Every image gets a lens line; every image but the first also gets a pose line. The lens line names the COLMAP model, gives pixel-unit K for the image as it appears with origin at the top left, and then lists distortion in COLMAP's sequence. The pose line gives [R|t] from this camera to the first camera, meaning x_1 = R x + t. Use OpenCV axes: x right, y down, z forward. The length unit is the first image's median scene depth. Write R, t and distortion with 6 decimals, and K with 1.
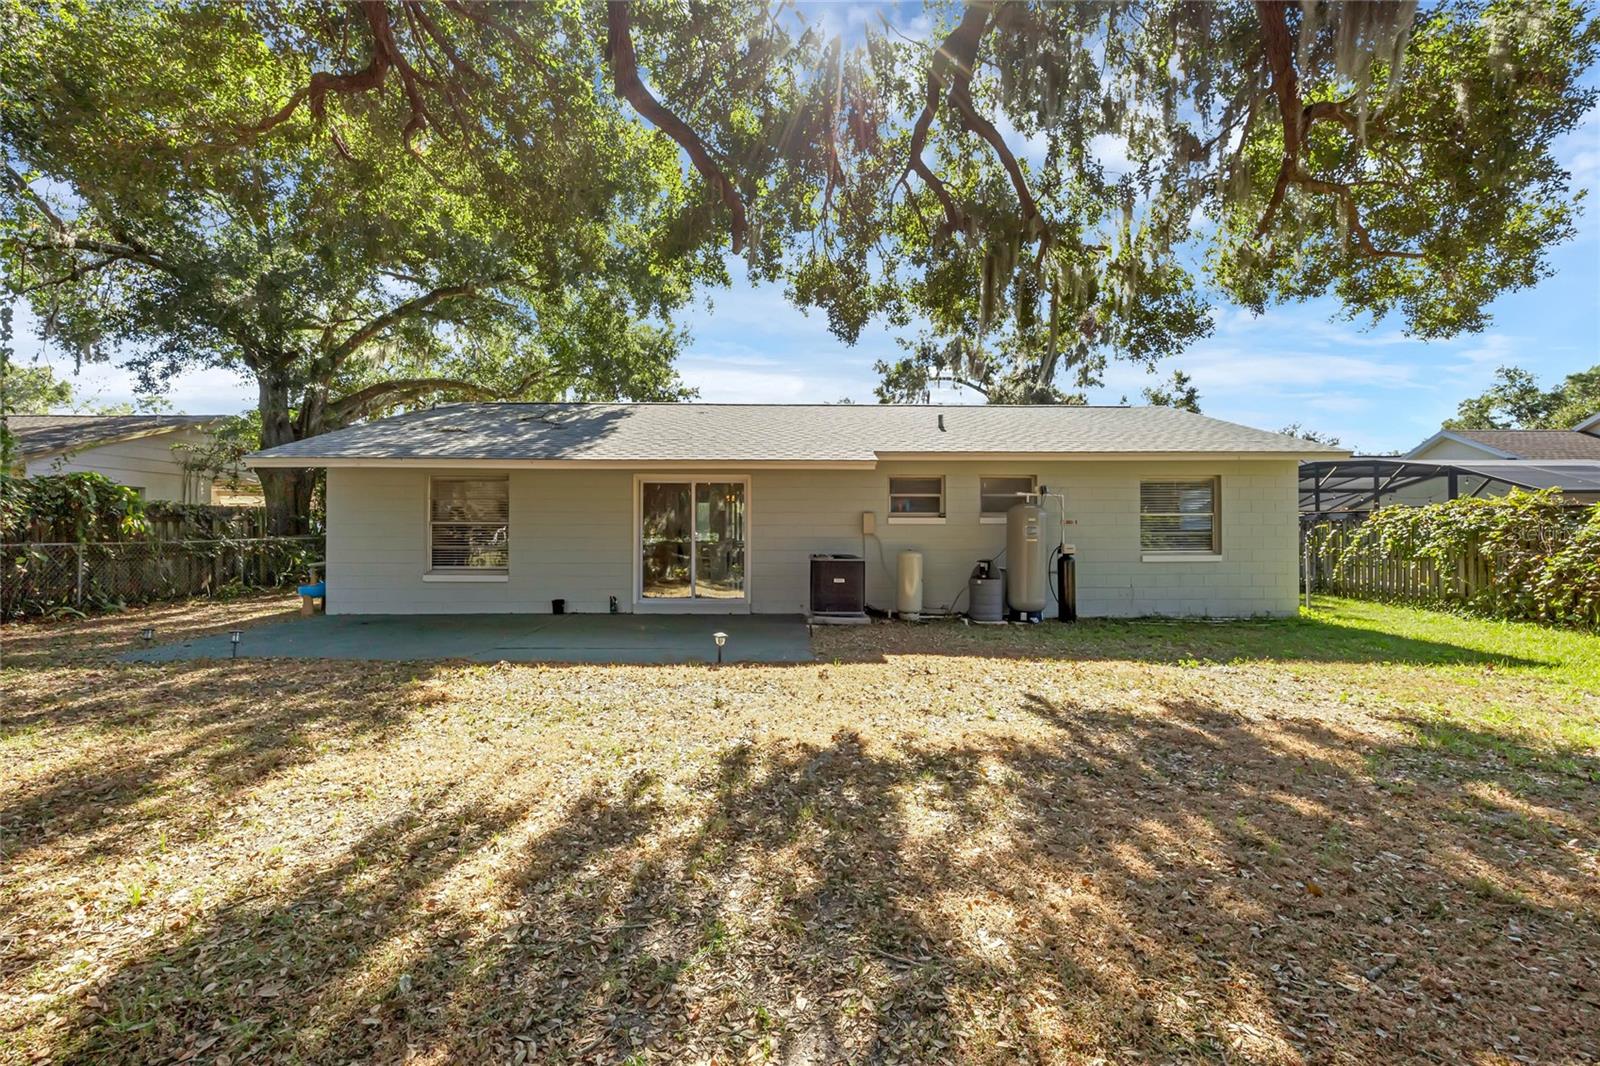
lens RADIAL K [[642.3, 0, 804.2], [0, 642.3, 533.1], [0, 0, 1]] dist [-0.007765, 0.001436]
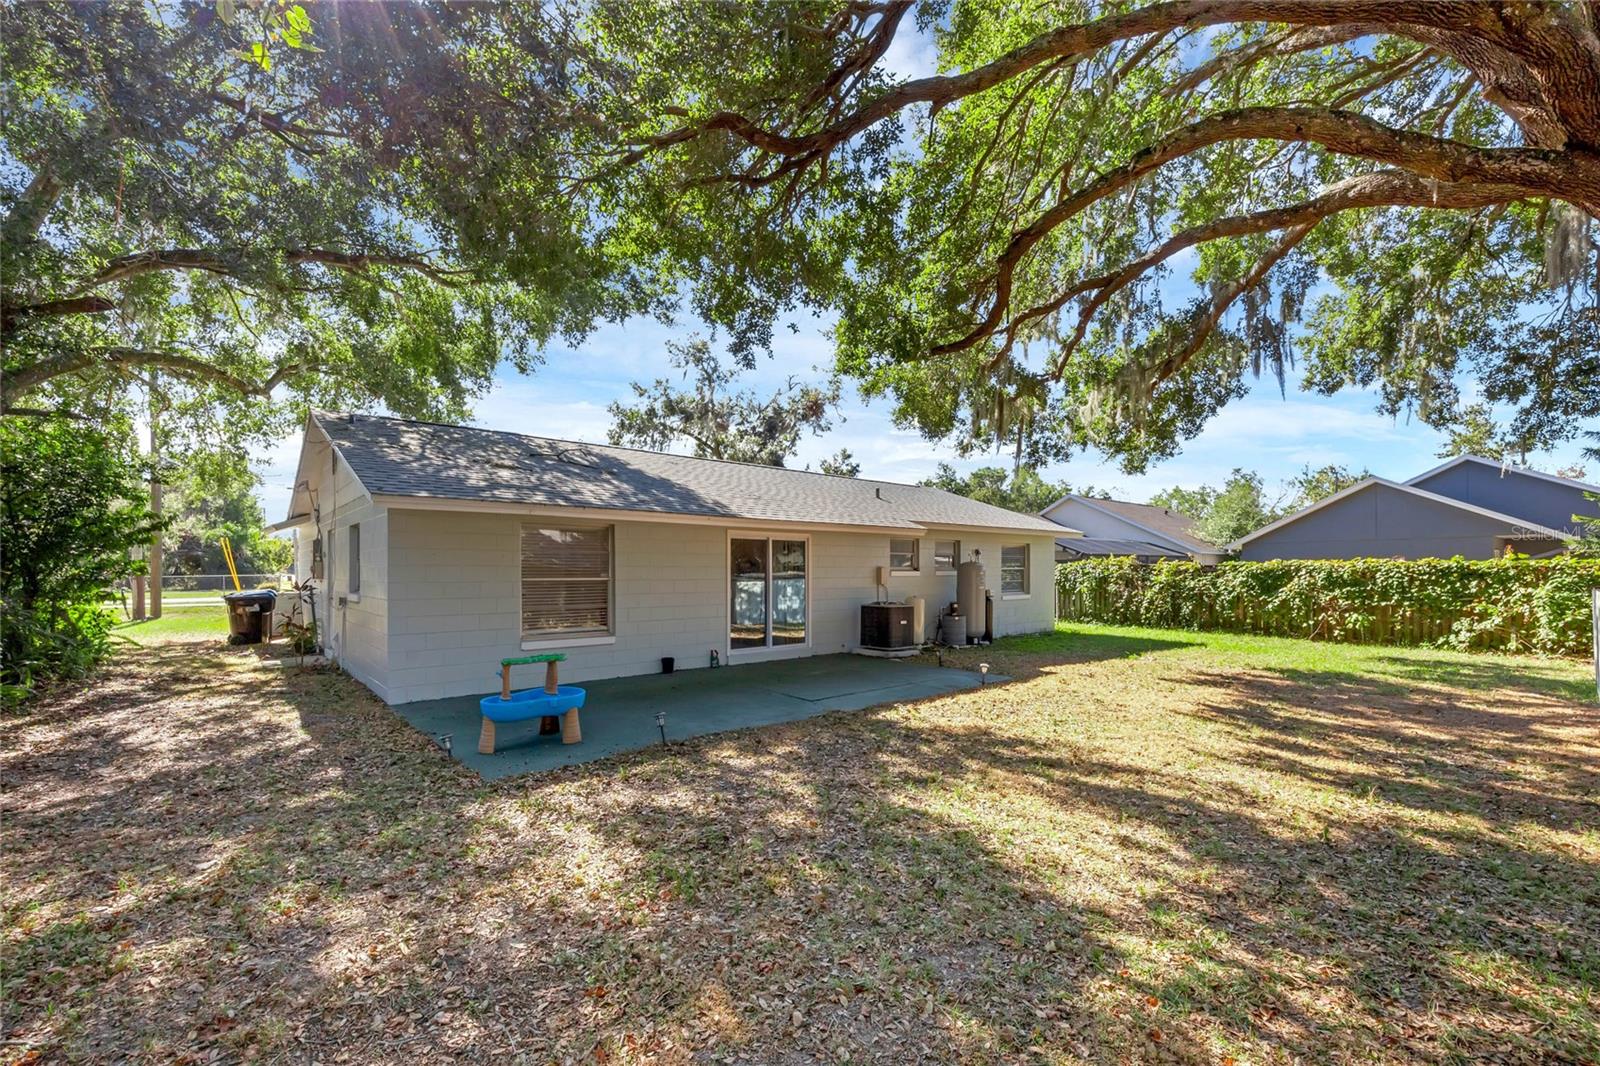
lens RADIAL K [[642.3, 0, 819.8], [0, 642.3, 572.7], [0, 0, 1]] dist [-0.007765, 0.001436]
pose [[0.772696, -0.001206, 0.634775, -0.780431], [0.001245, 0.999999, 0.000385, -0.020626], [-0.634775, 0.000492, 0.772697, 0.122030]]
